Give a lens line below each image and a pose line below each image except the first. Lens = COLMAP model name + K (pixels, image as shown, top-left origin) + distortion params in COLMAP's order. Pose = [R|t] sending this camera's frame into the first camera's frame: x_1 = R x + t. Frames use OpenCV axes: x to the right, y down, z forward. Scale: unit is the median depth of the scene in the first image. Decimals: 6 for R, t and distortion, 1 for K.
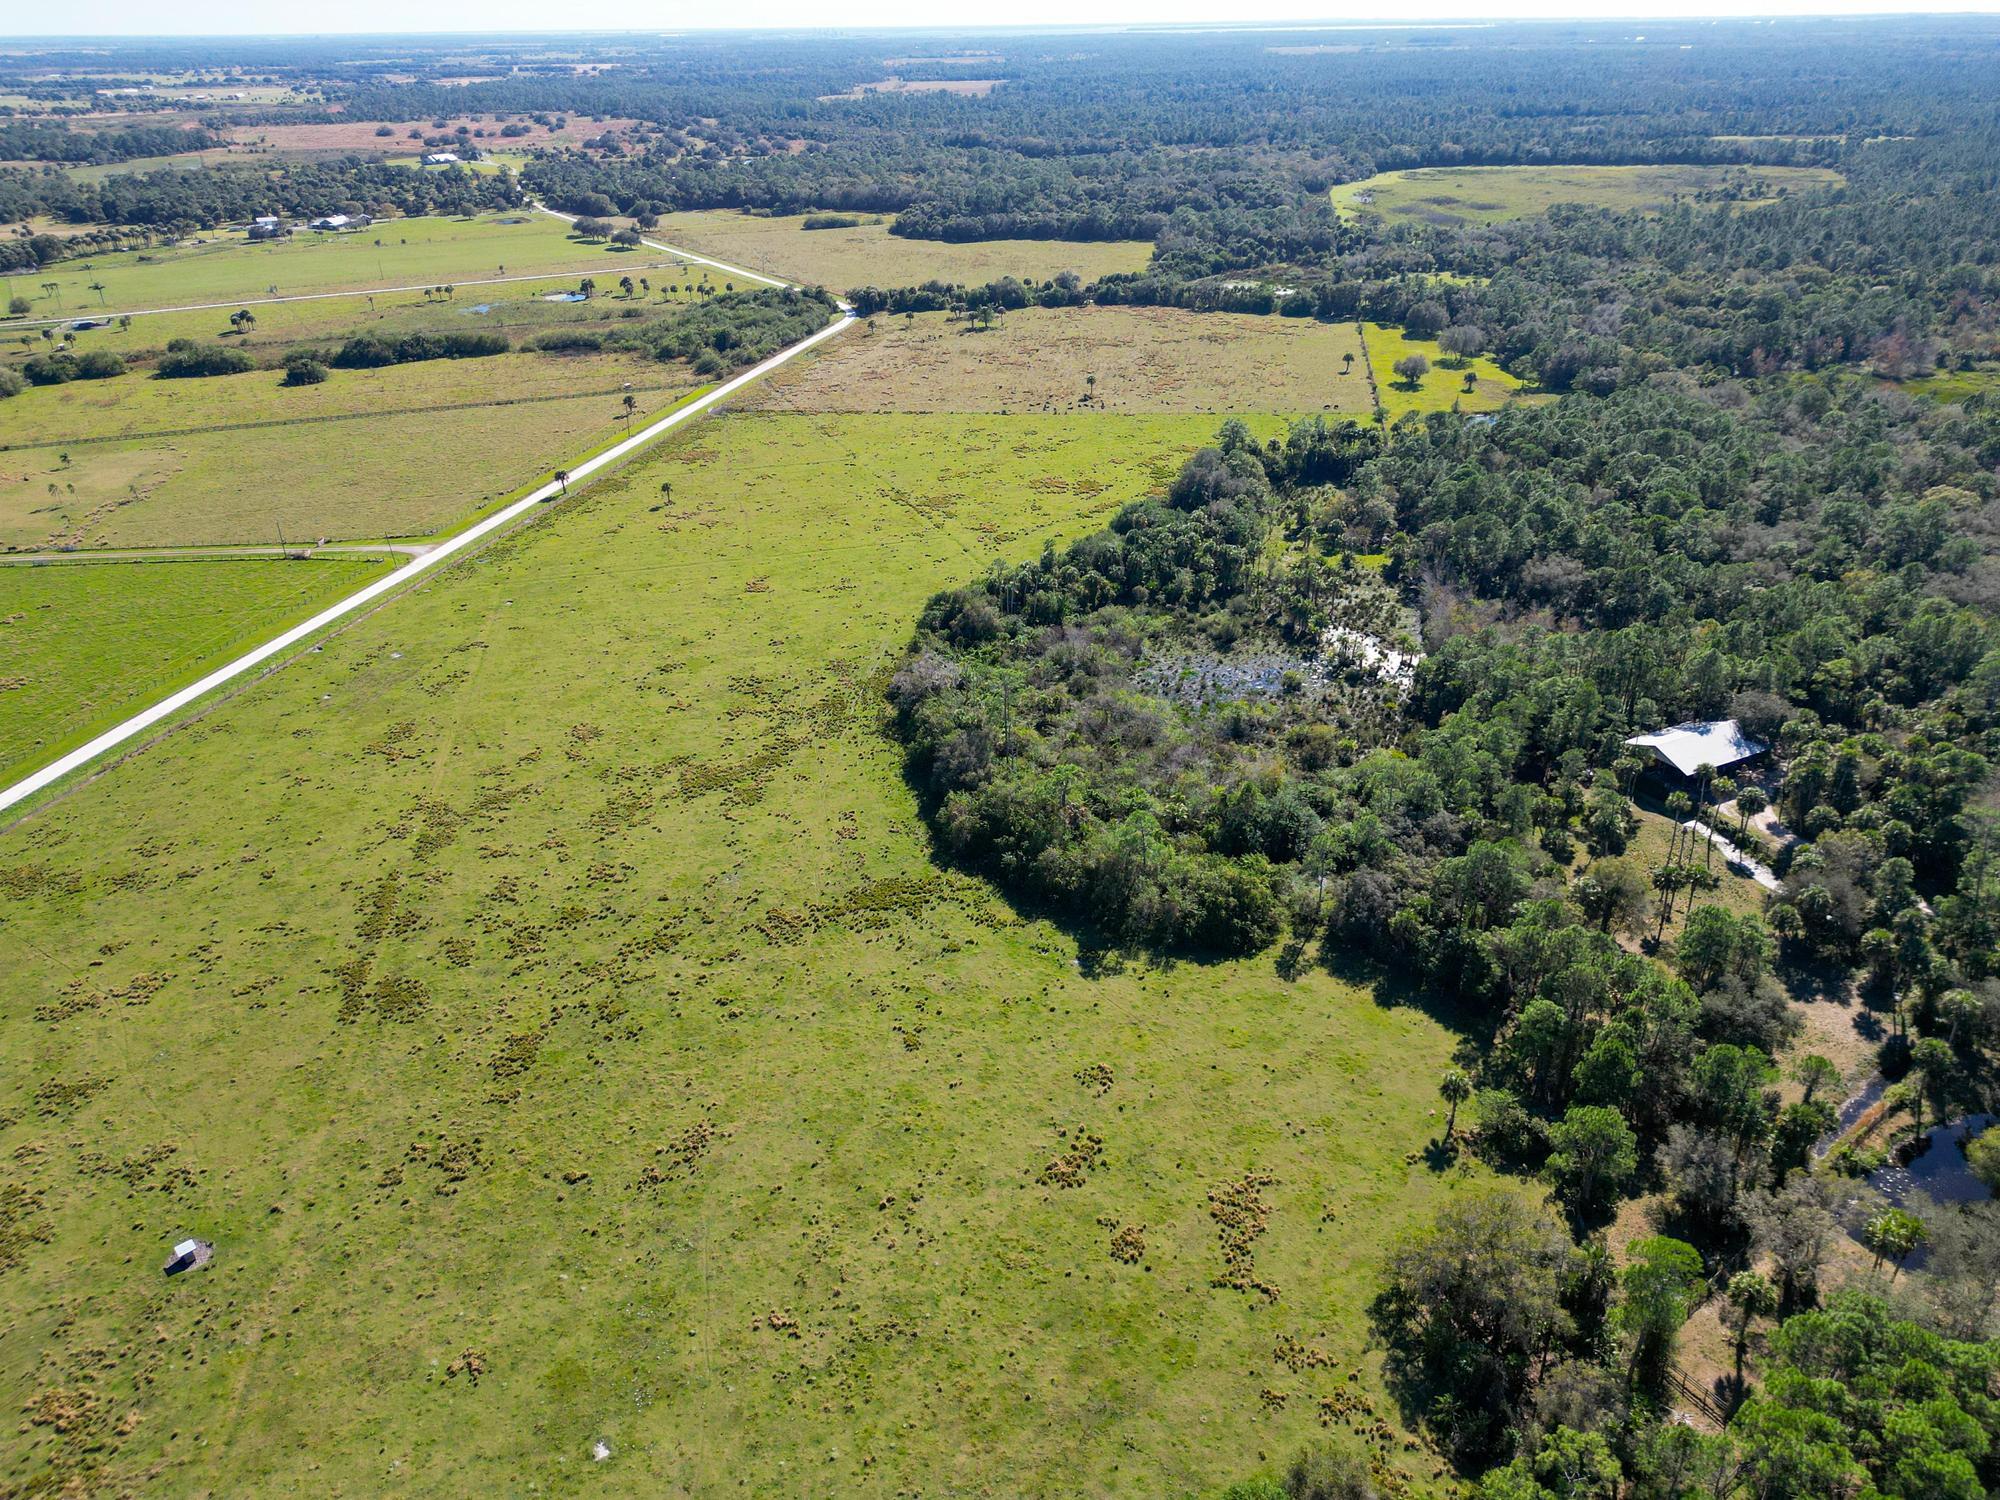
lens RADIAL K [[1394.4, 0, 996.1], [0, 1394.4, 756.7], [0, 0, 1]] dist [0.071592, -0.066811]
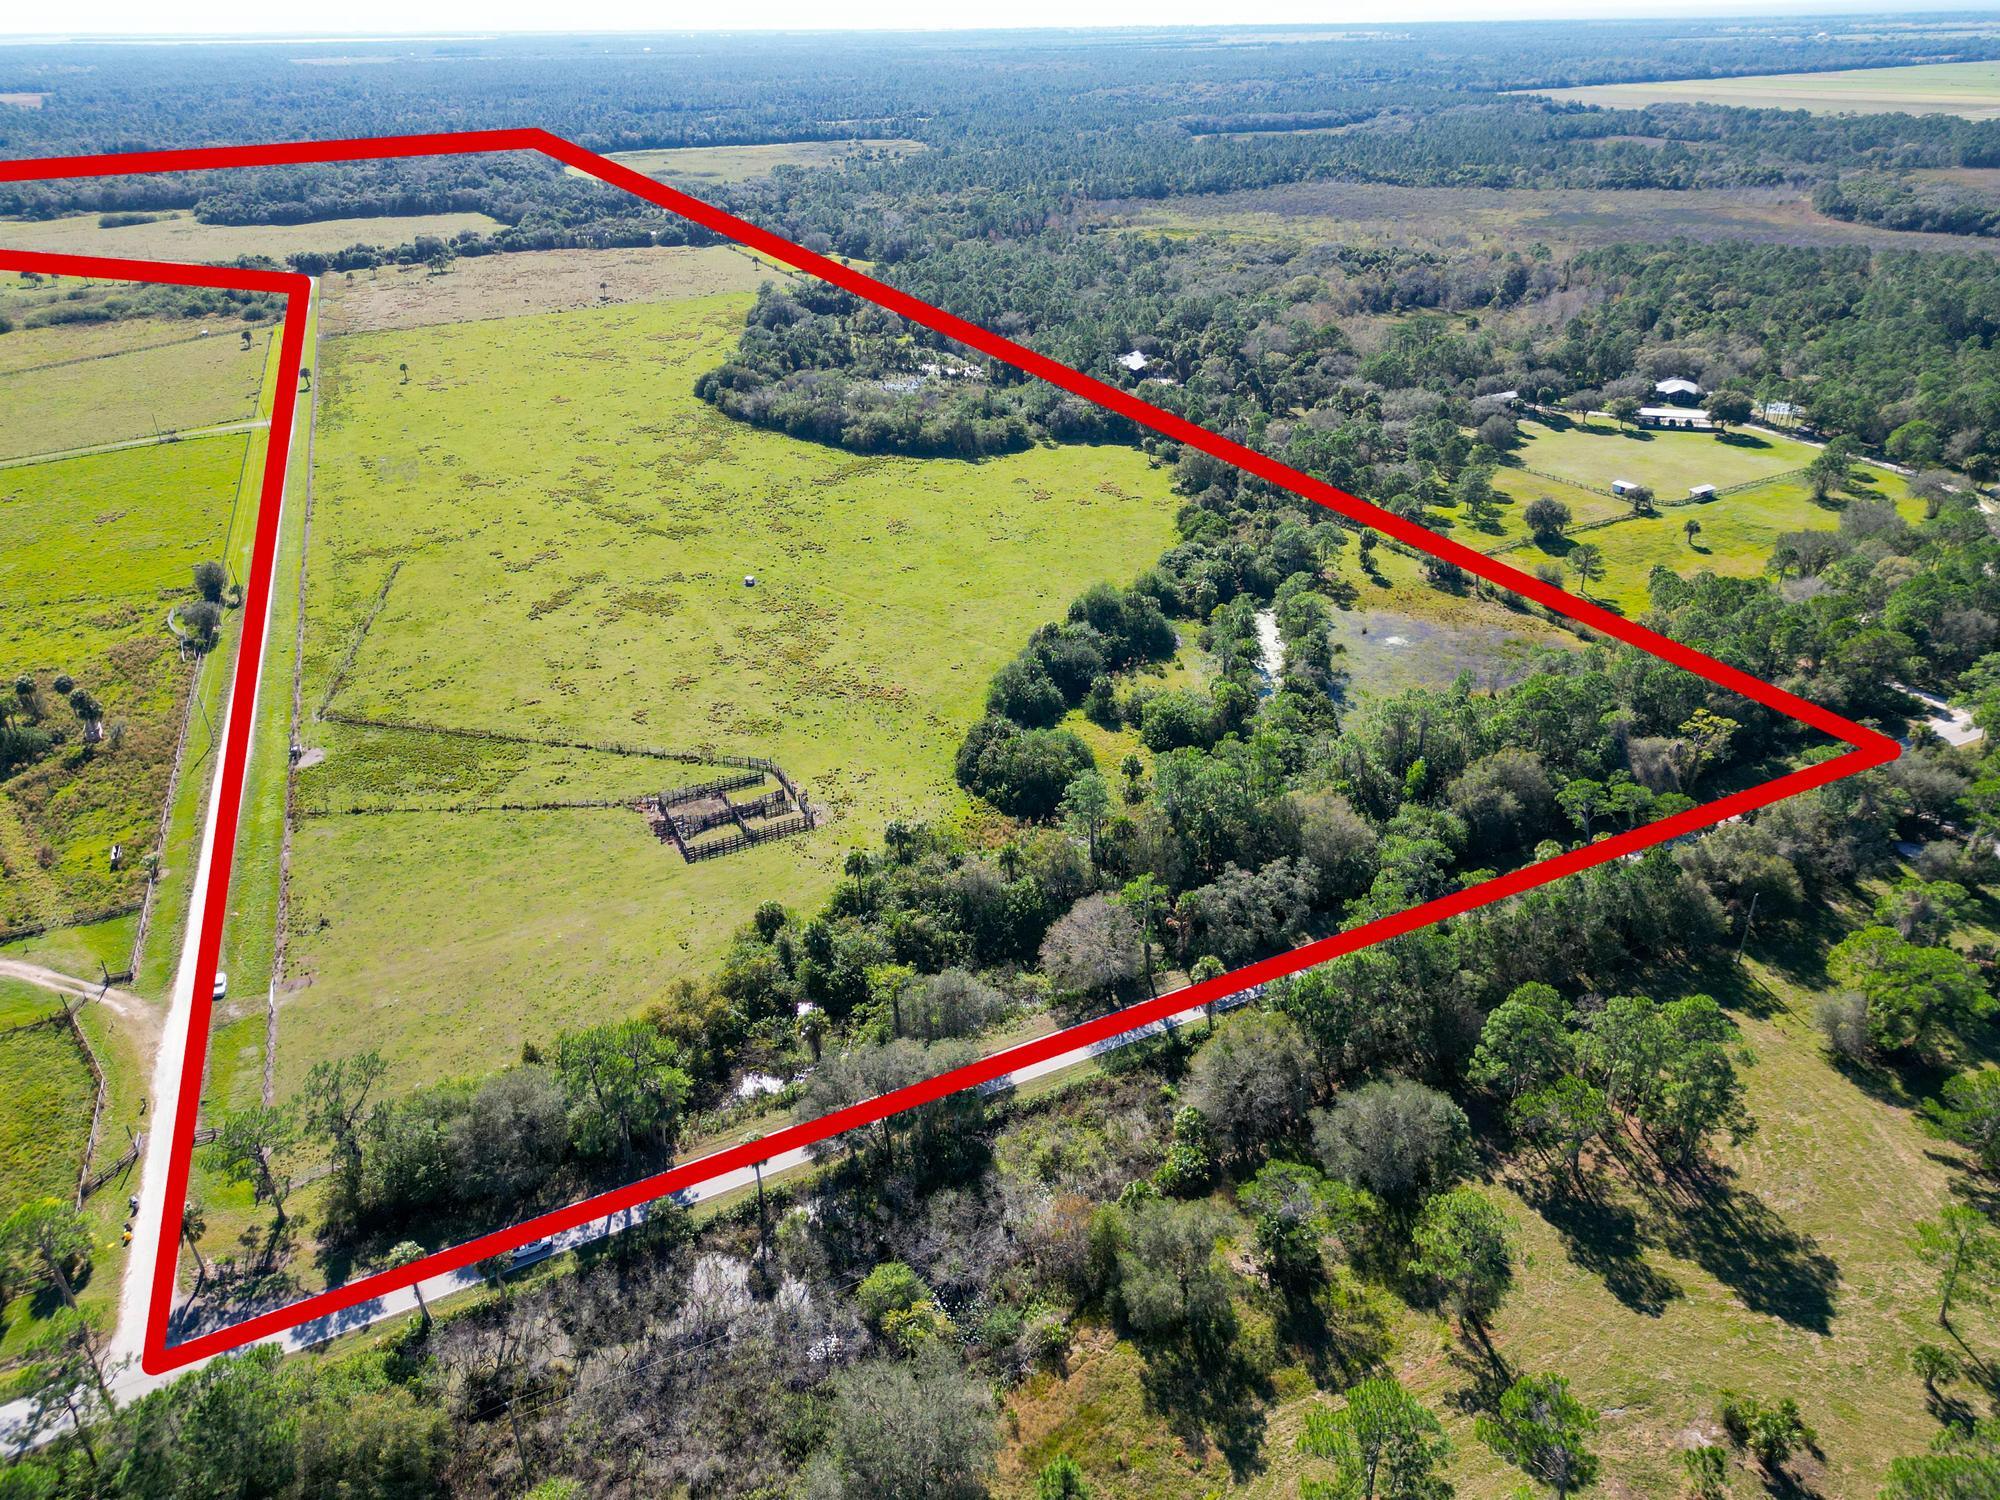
lens RADIAL K [[1394.4, 0, 996.1], [0, 1394.4, 756.7], [0, 0, 1]] dist [0.071592, -0.066811]
pose [[0.811595, -0.271977, 0.517050, -0.323075], [0.275988, 0.958535, 0.070998, 0.125120], [-0.514921, 0.085078, 0.853005, -0.226287]]
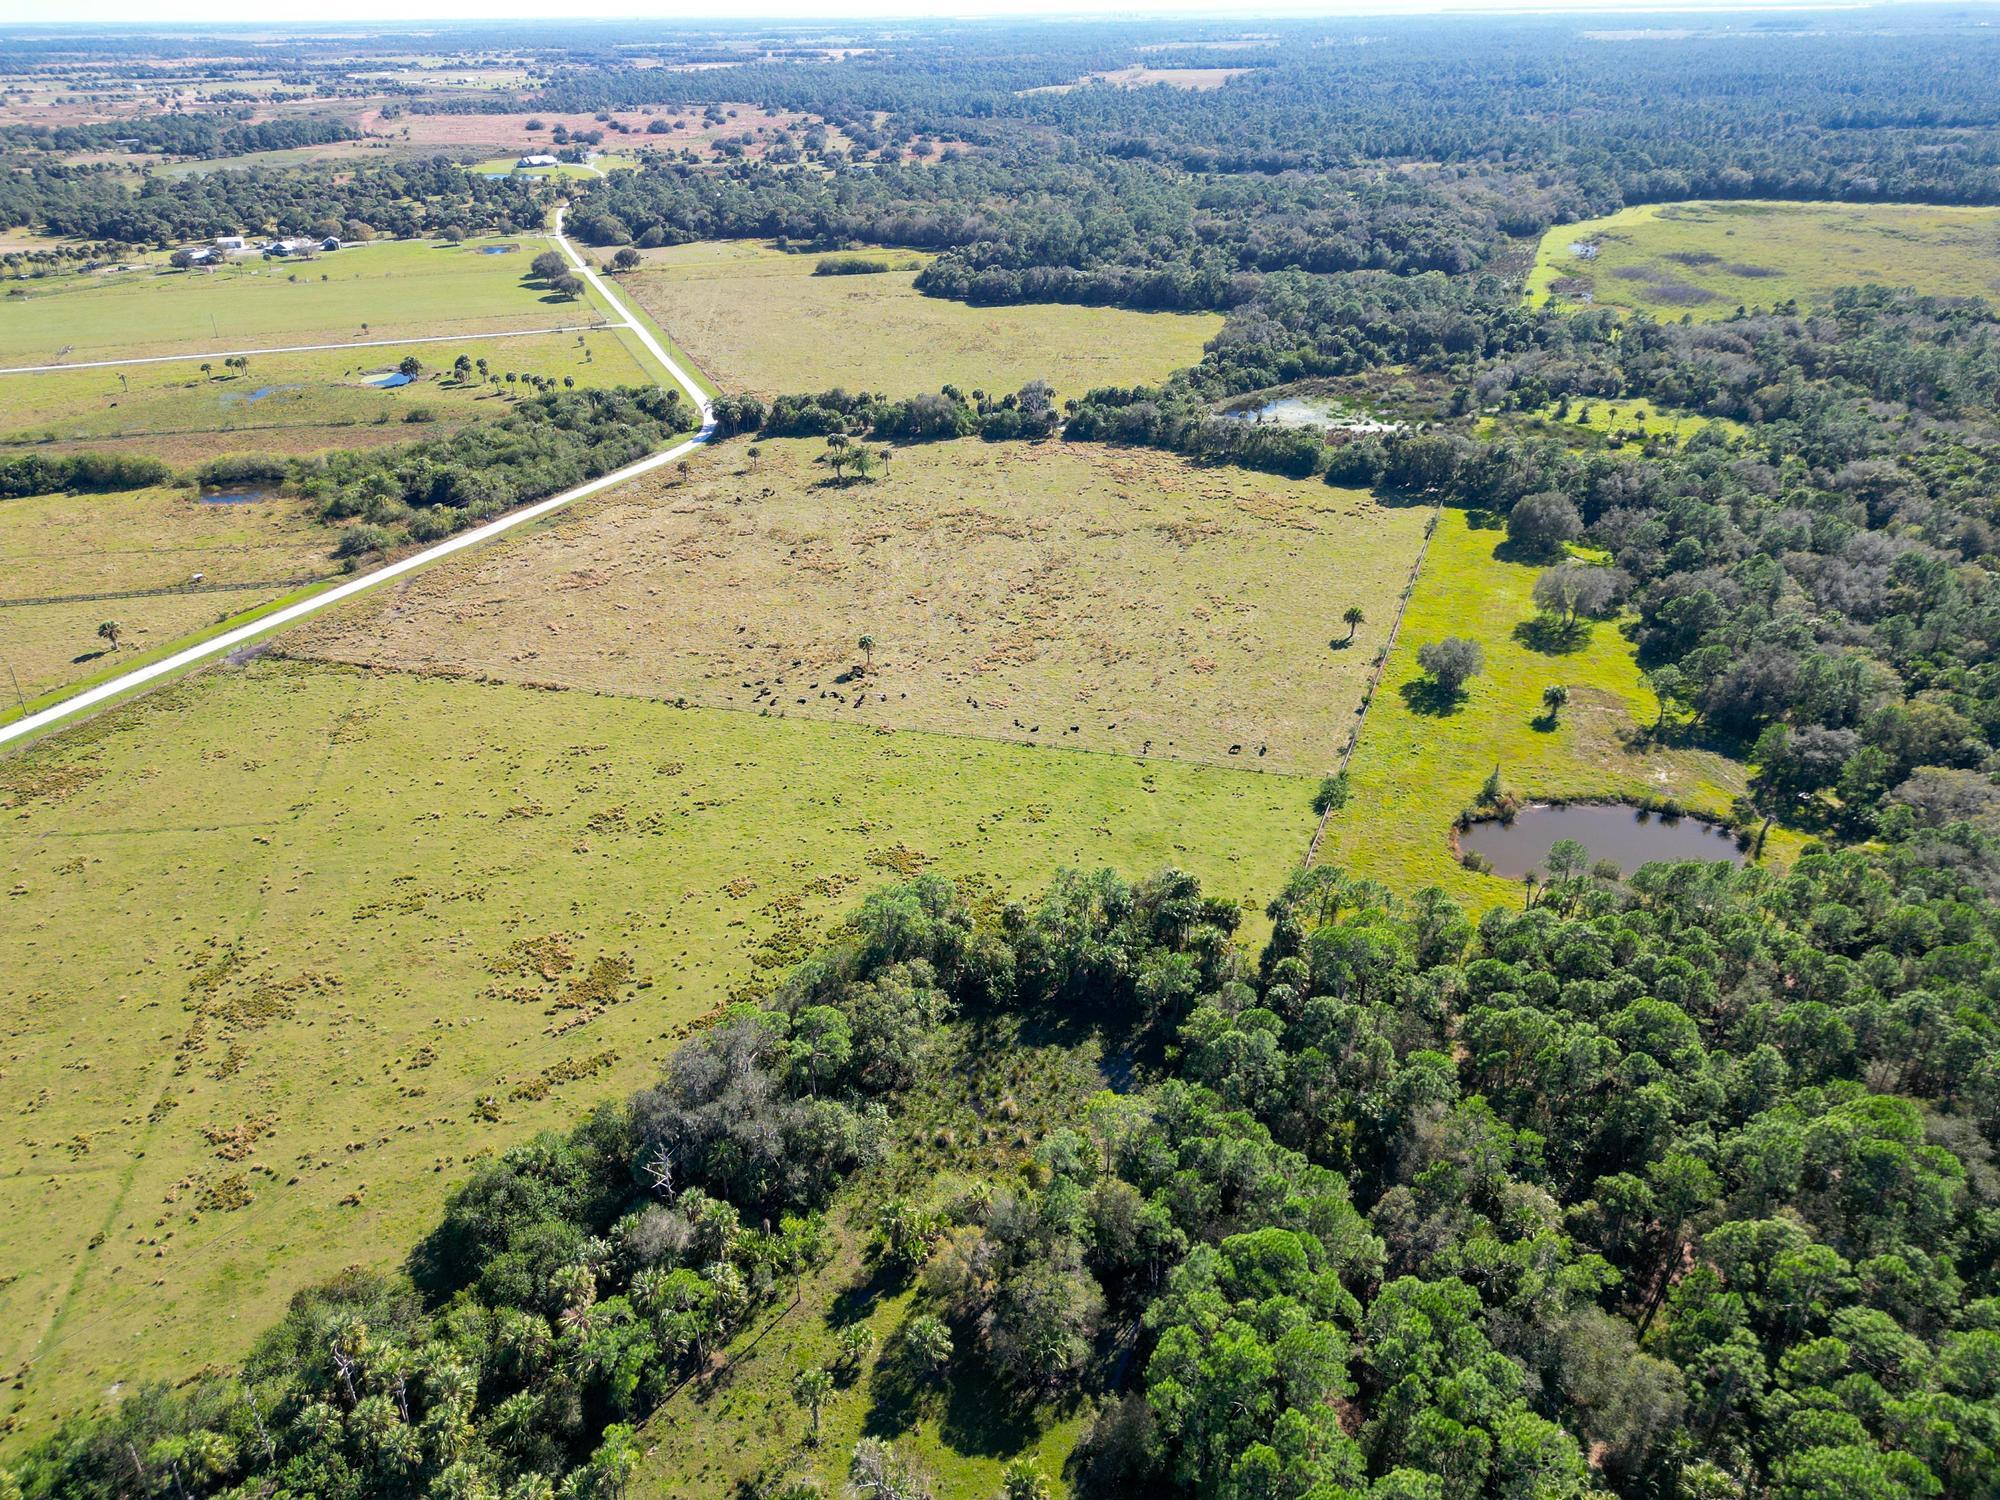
lens RADIAL K [[1394.4, 0, 996.1], [0, 1394.4, 756.7], [0, 0, 1]] dist [0.071592, -0.066811]
pose [[0.980741, 0.092935, -0.171786, 0.160106], [-0.091148, 0.995670, 0.018282, -0.169812], [0.172741, -0.002272, 0.984965, 0.317151]]
